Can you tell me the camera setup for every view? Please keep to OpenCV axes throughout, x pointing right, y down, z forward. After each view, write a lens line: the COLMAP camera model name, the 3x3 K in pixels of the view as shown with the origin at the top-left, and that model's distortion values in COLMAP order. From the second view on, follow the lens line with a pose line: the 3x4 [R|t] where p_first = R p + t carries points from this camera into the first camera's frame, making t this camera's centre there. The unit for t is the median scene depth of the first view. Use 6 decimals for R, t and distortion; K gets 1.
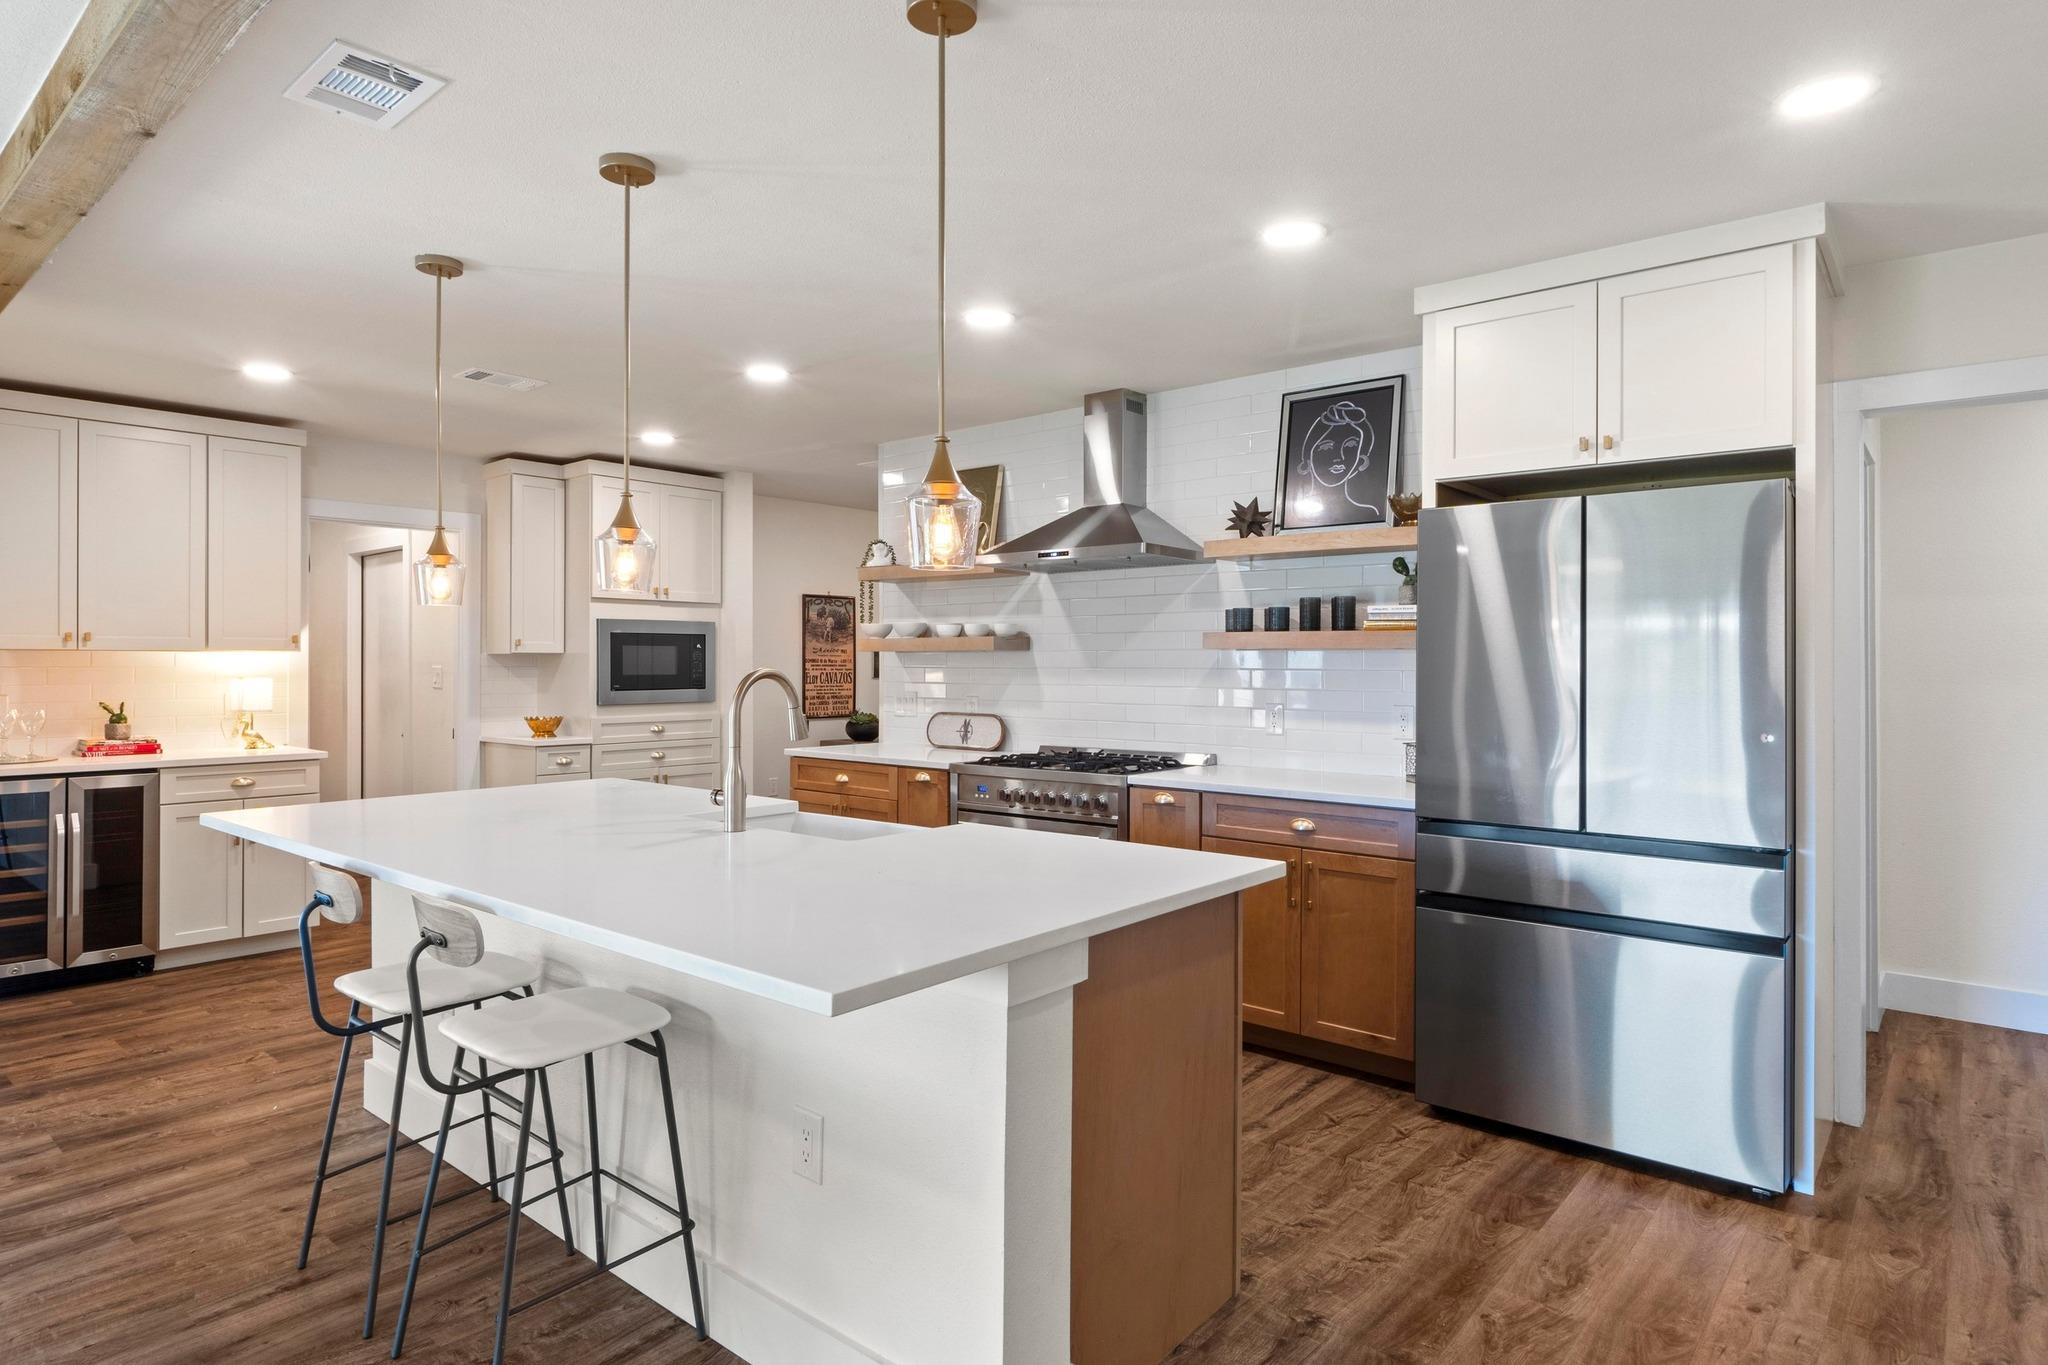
lens RADIAL K [[1126.1, 0, 1026.3], [0, 1126.1, 662.2], [0, 0, 1]] dist [-0.004952, 0.000311]
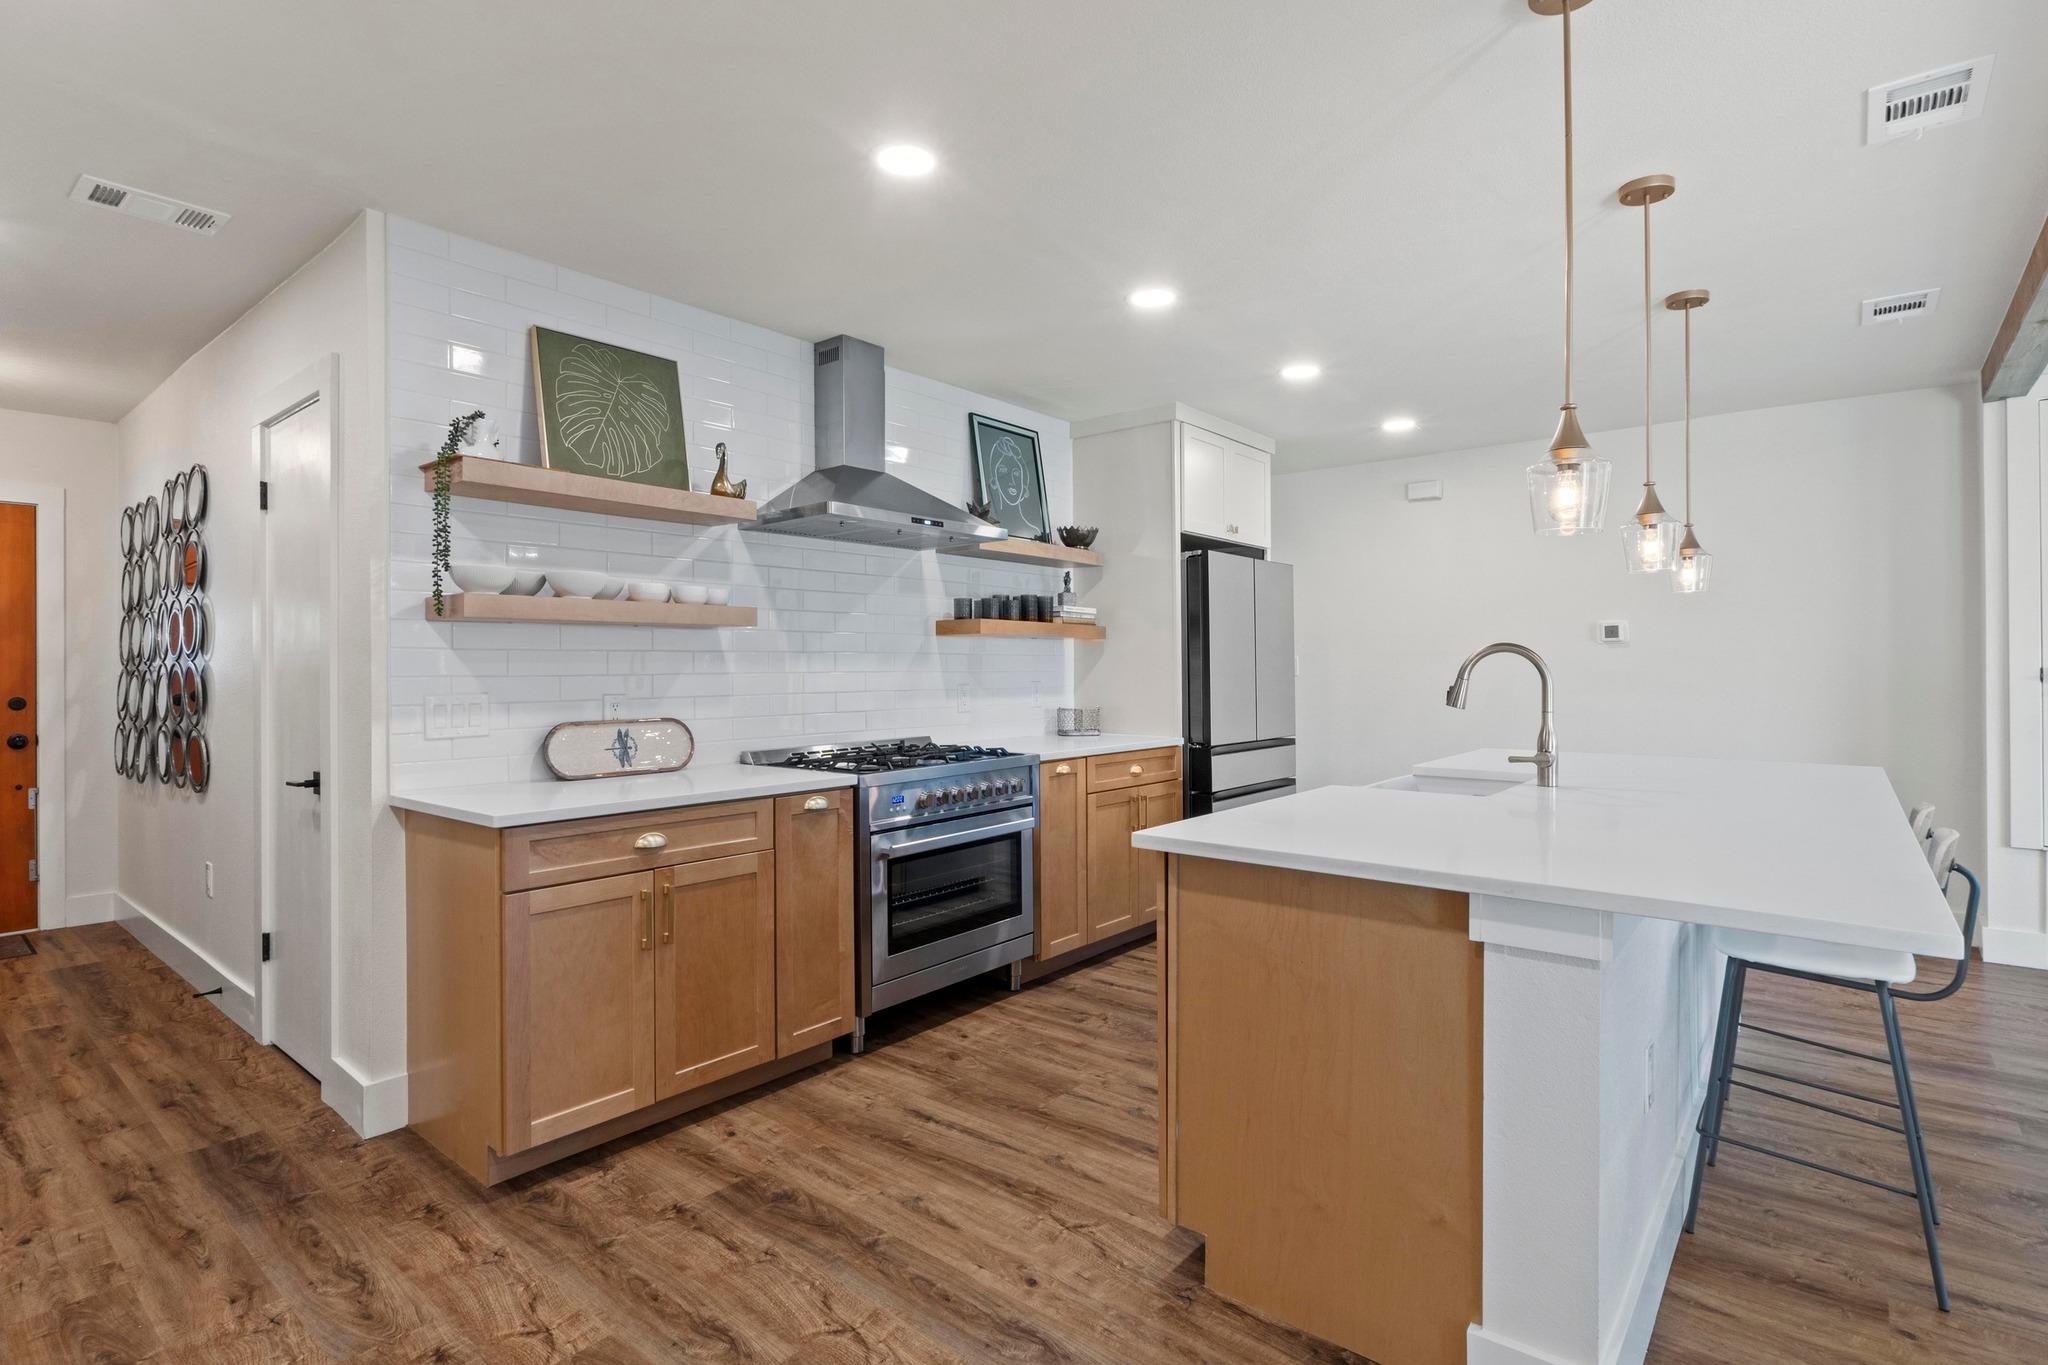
lens RADIAL K [[1001.8, 0, 1023.0], [0, 1001.8, 664.3], [0, 0, 1]] dist [-0.003790, -0.000737]
pose [[-0.008481, -0.000891, 0.999964, -0.780915], [0.001909, 0.999998, 0.000907, 0.015738], [-0.999962, 0.001917, -0.008479, 0.950015]]
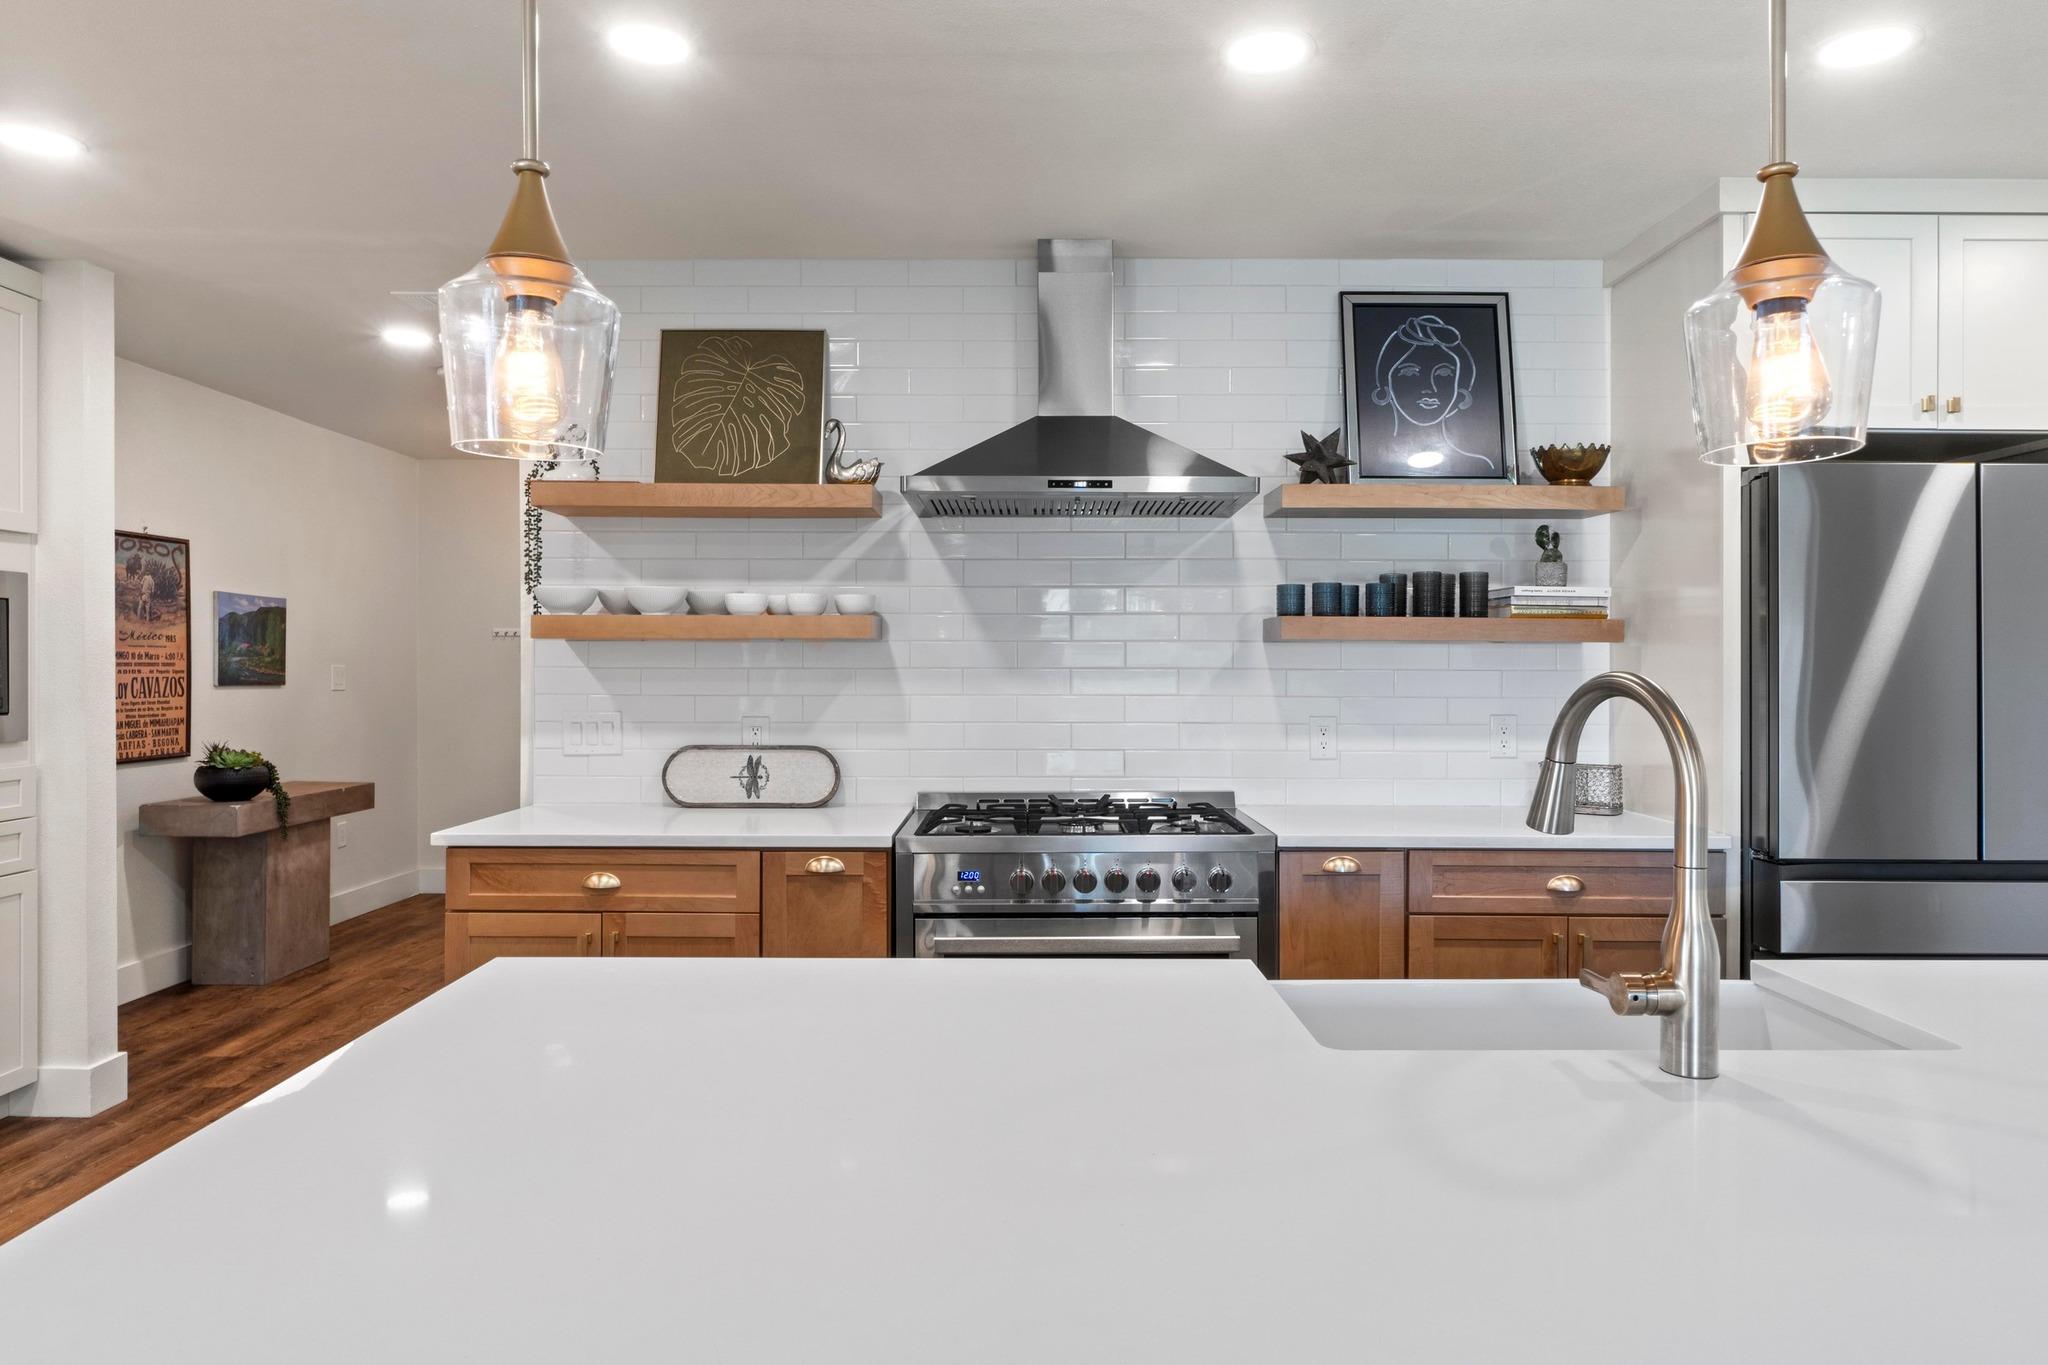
lens RADIAL K [[1275.4, 0, 1016.1], [0, 1275.4, 667.0], [0, 0, 1]] dist [-0.000342, -0.001967]
pose [[0.766985, -0.002982, 0.641658, -0.459858], [-0.001200, 0.999981, 0.006082, 0.000023], [-0.641664, -0.005435, 0.766967, 0.495751]]
